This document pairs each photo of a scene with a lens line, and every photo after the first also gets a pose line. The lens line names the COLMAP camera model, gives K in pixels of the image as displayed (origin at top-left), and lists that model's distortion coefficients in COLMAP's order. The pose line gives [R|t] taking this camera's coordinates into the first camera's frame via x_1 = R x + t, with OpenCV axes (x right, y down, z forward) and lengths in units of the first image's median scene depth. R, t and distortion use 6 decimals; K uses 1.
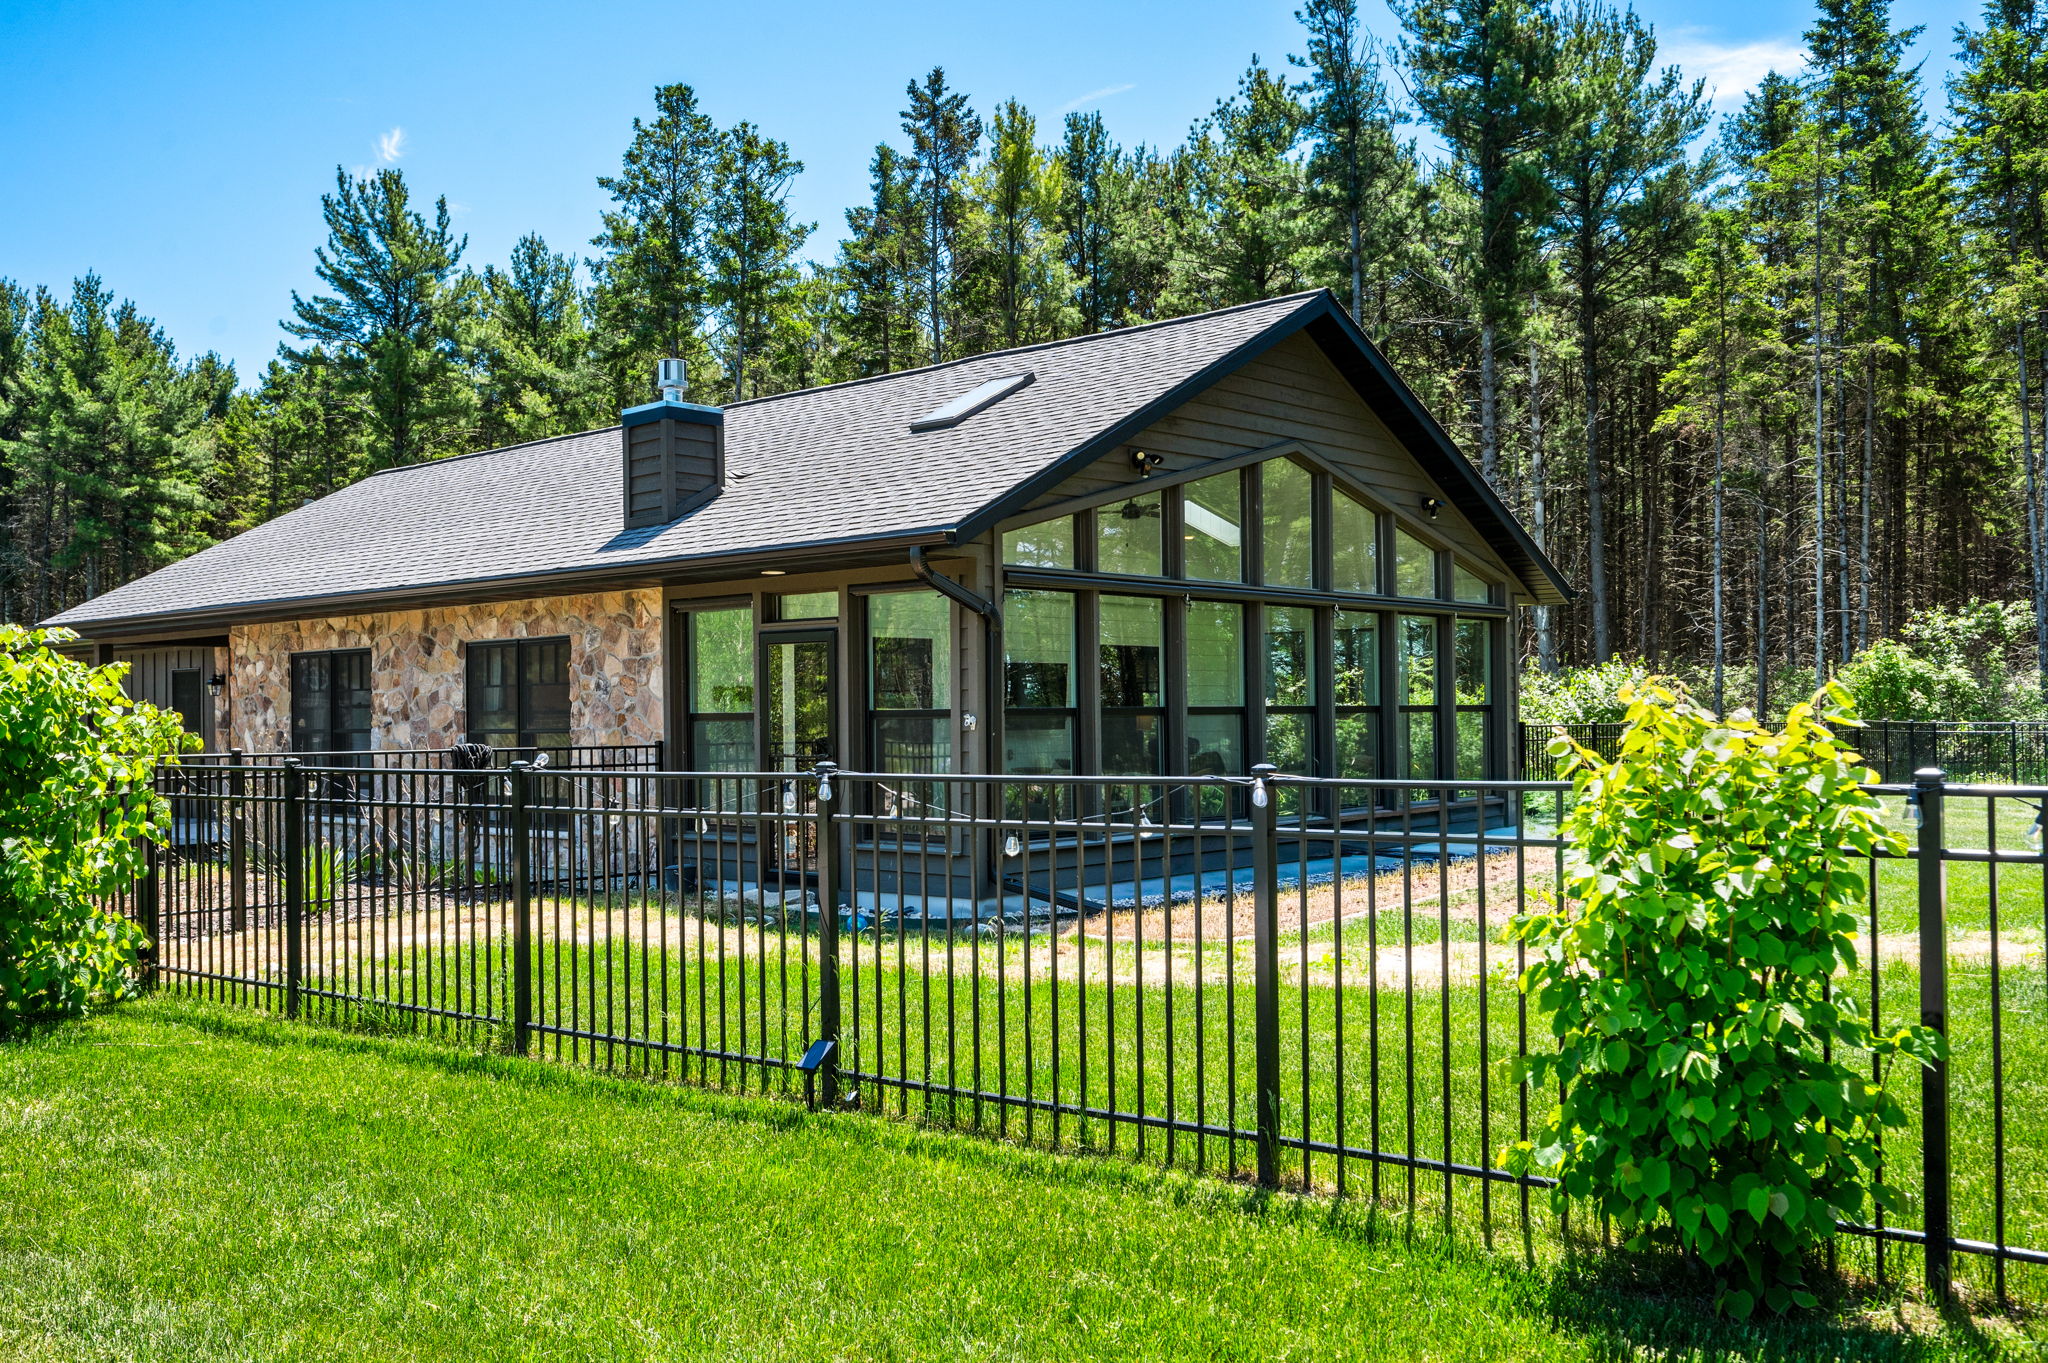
lens RADIAL K [[1887.8, 0, 1024.0], [0, 1887.8, 681.5], [0, 0, 1]] dist [-0.006660, -0.001727]
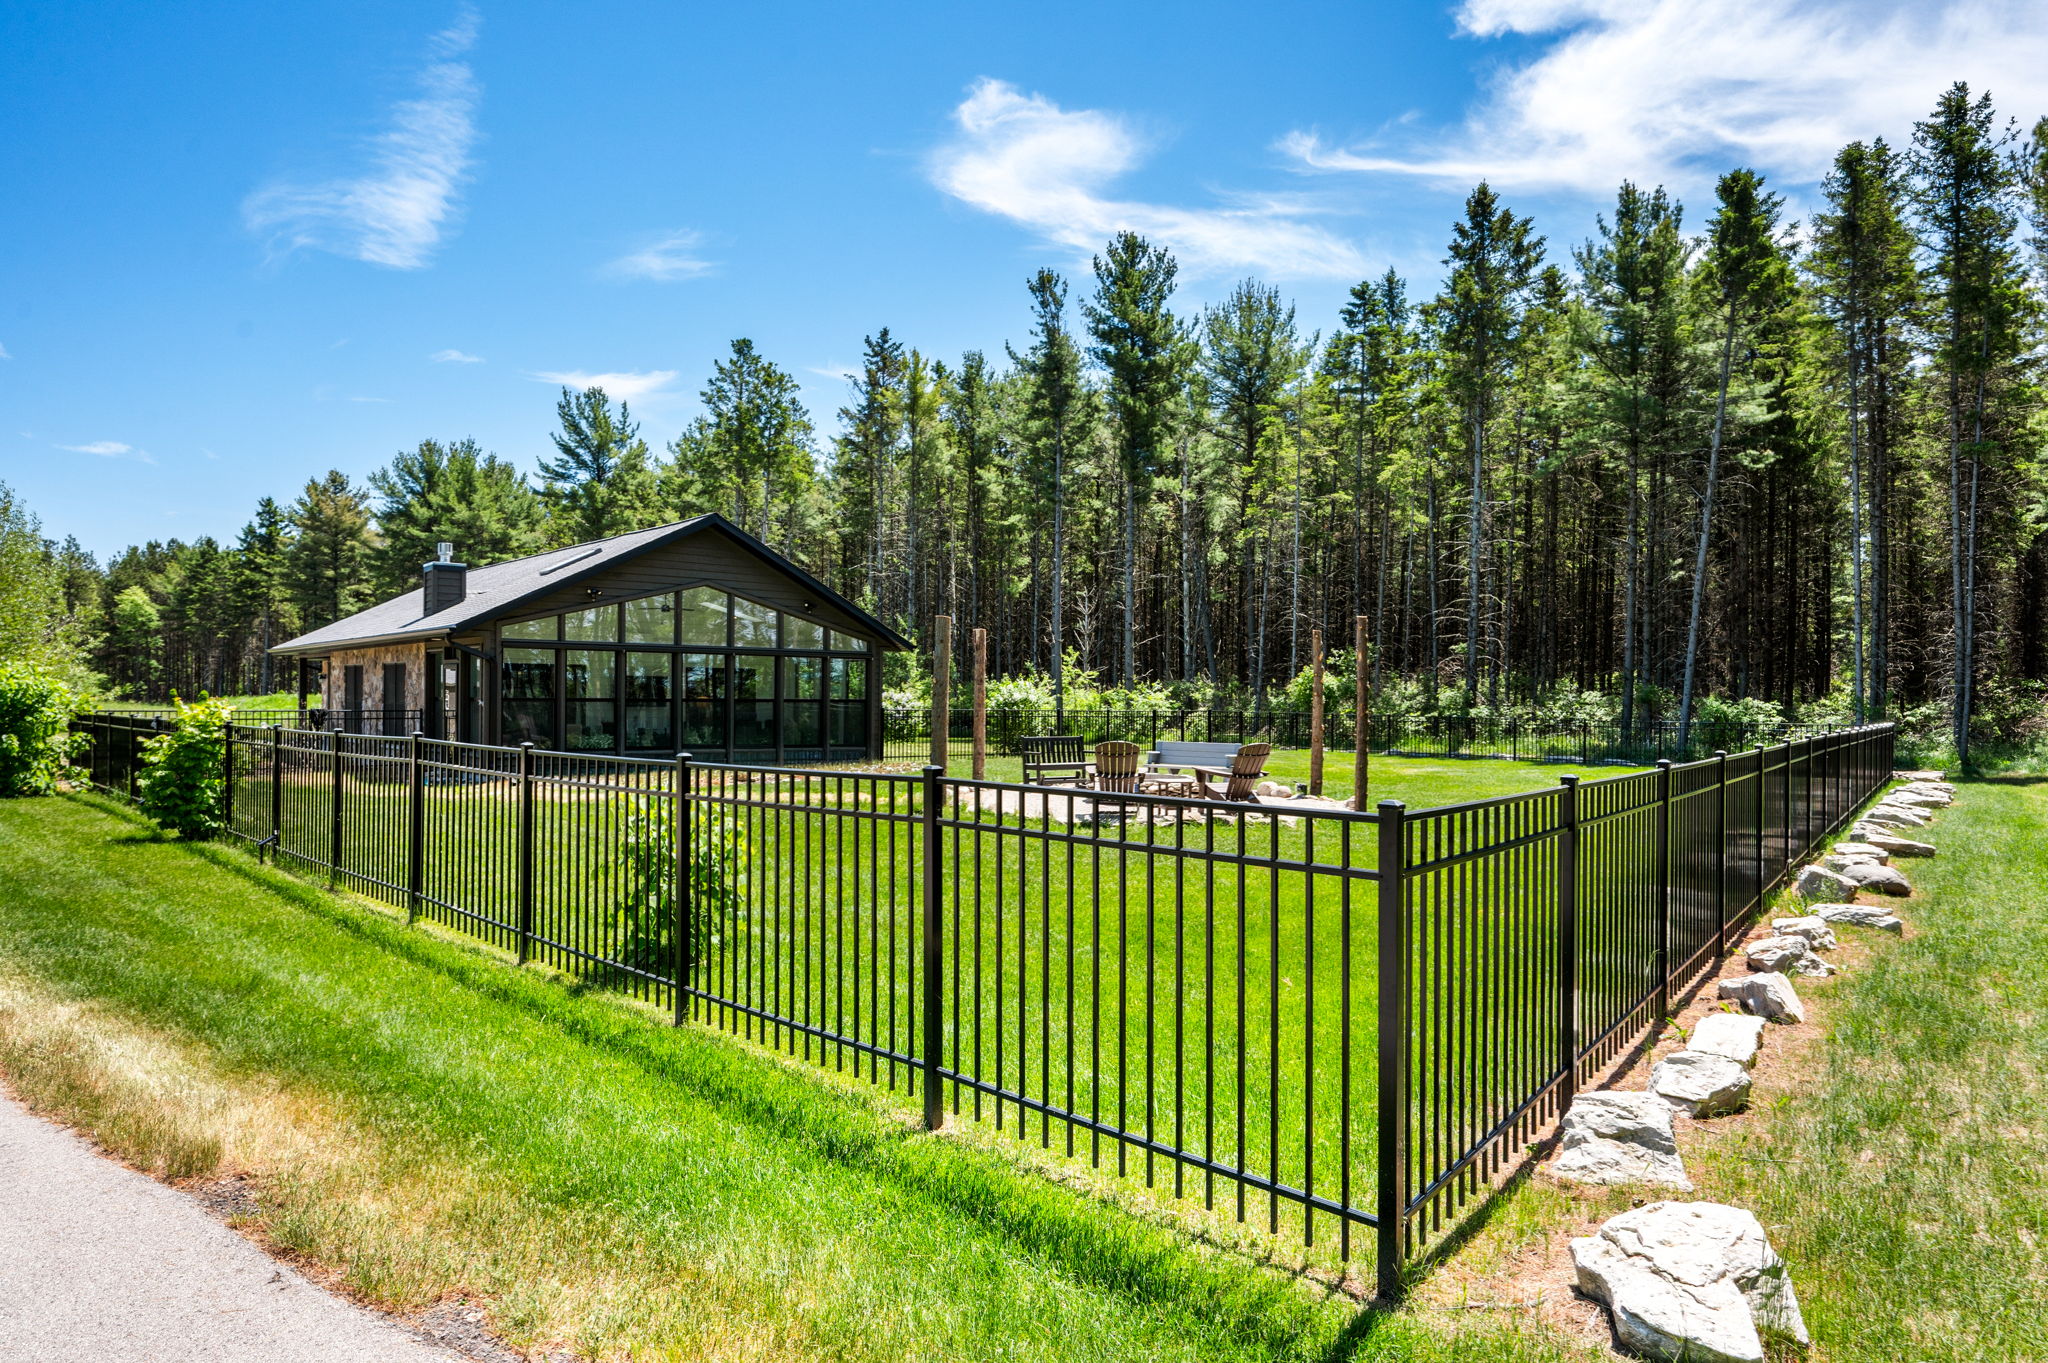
lens RADIAL K [[1265.2, 0, 1043.0], [0, 1265.2, 693.3], [0, 0, 1]] dist [-0.019804, -0.001195]
pose [[0.993041, 0.019216, -0.116189, 0.242836], [-0.017390, 0.999709, 0.016710, -0.008121], [0.116476, -0.014573, 0.993087, -0.152042]]
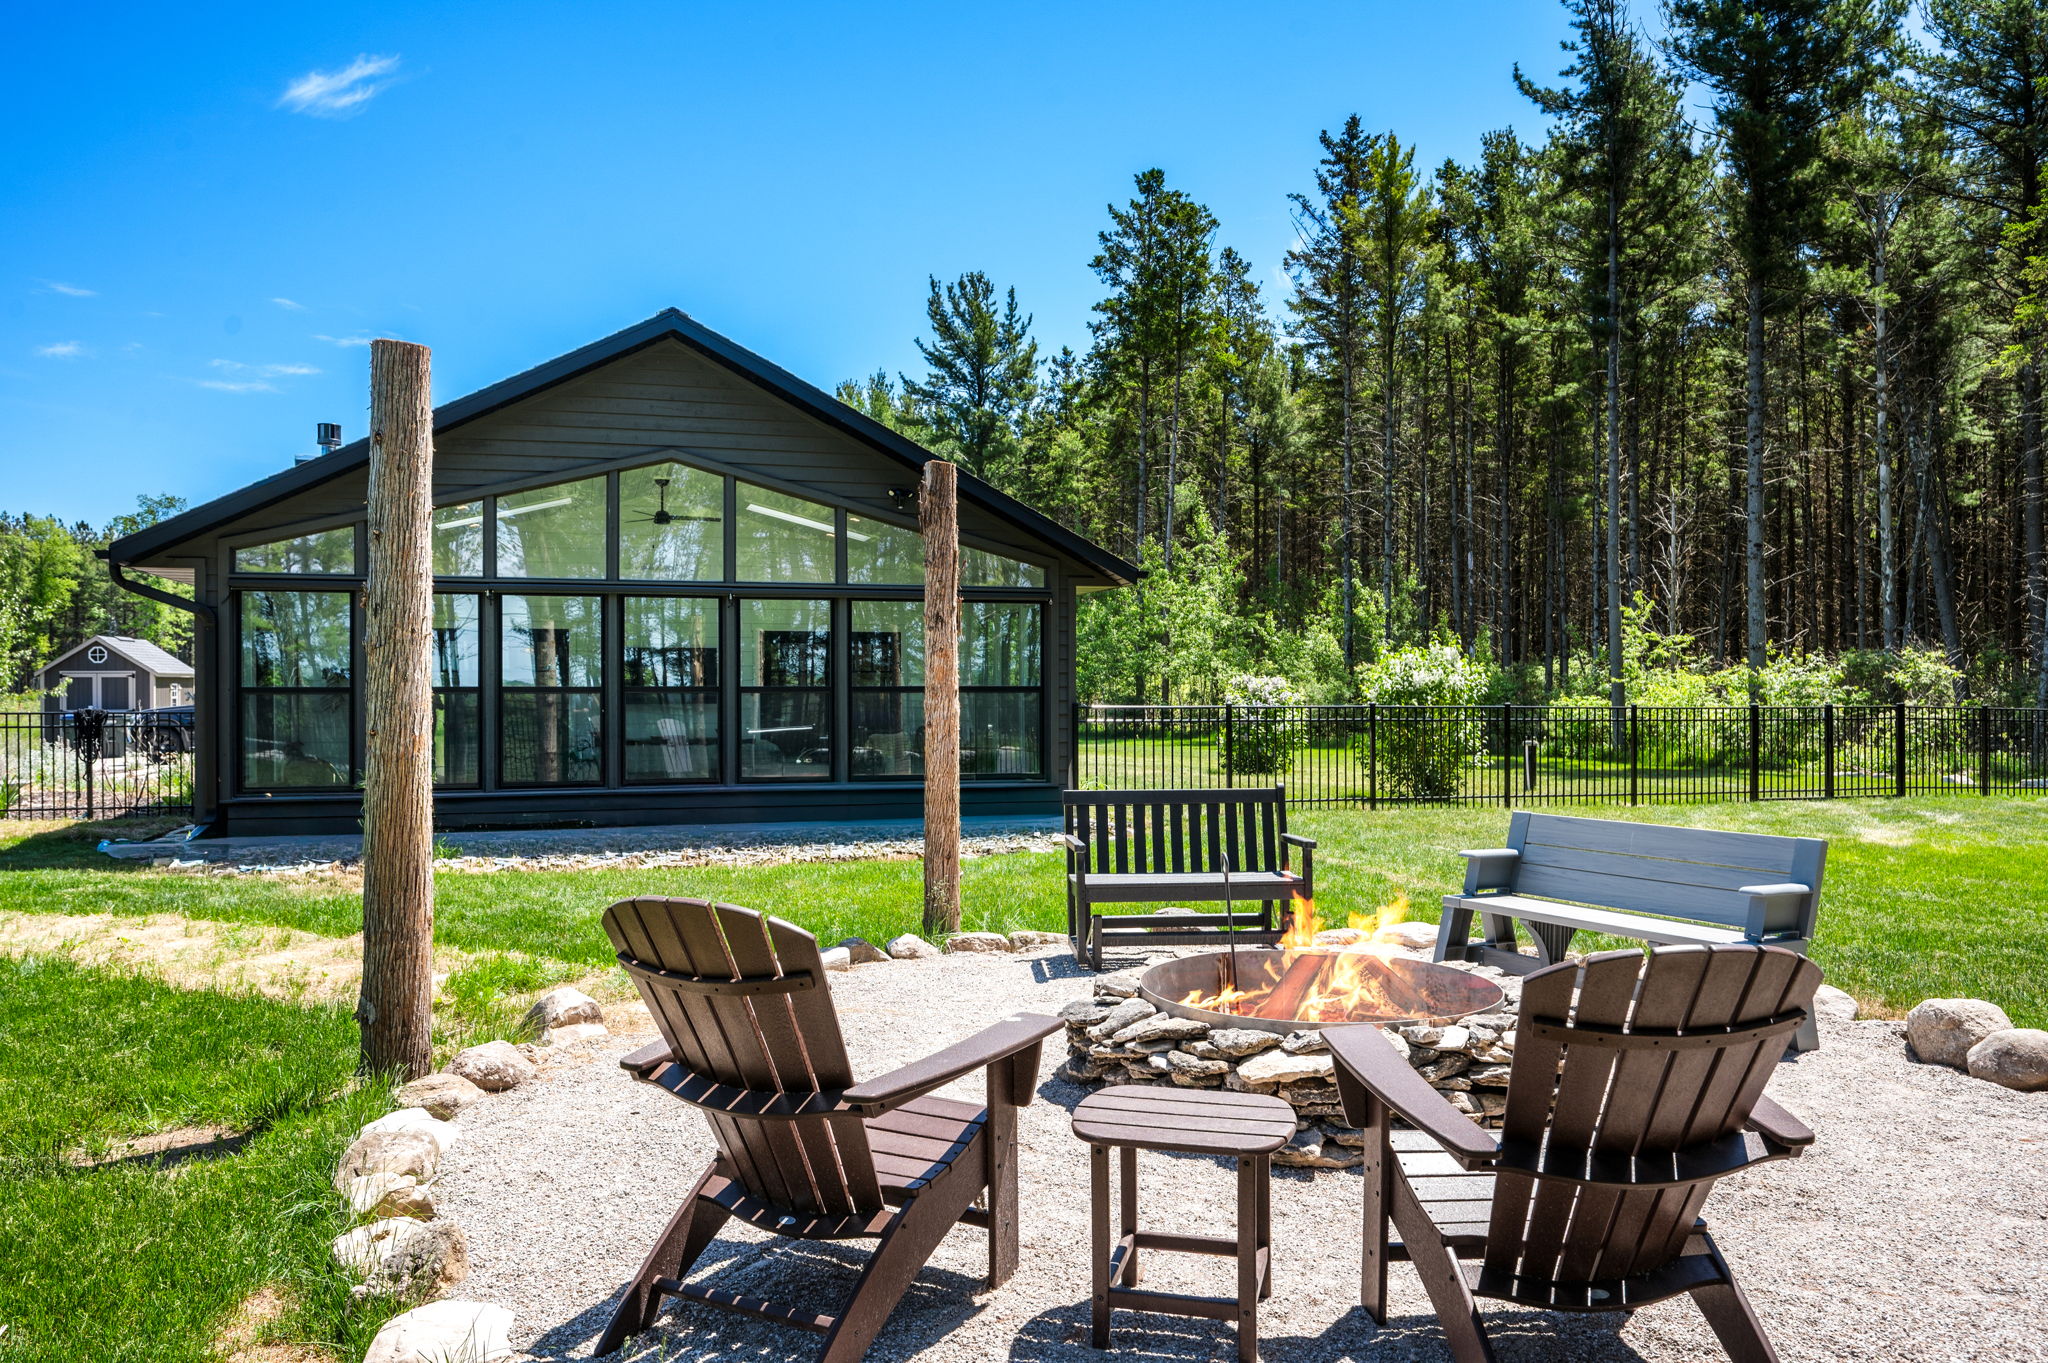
lens RADIAL K [[1511.3, 0, 1010.7], [0, 1511.3, 683.2], [0, 0, 1]] dist [0.005875, 0.001708]
pose [[0.844884, 0.006386, -0.534911, 0.268070], [0.003082, 0.999854, 0.016804, -0.000903], [0.534941, -0.015846, 0.844741, 0.119208]]
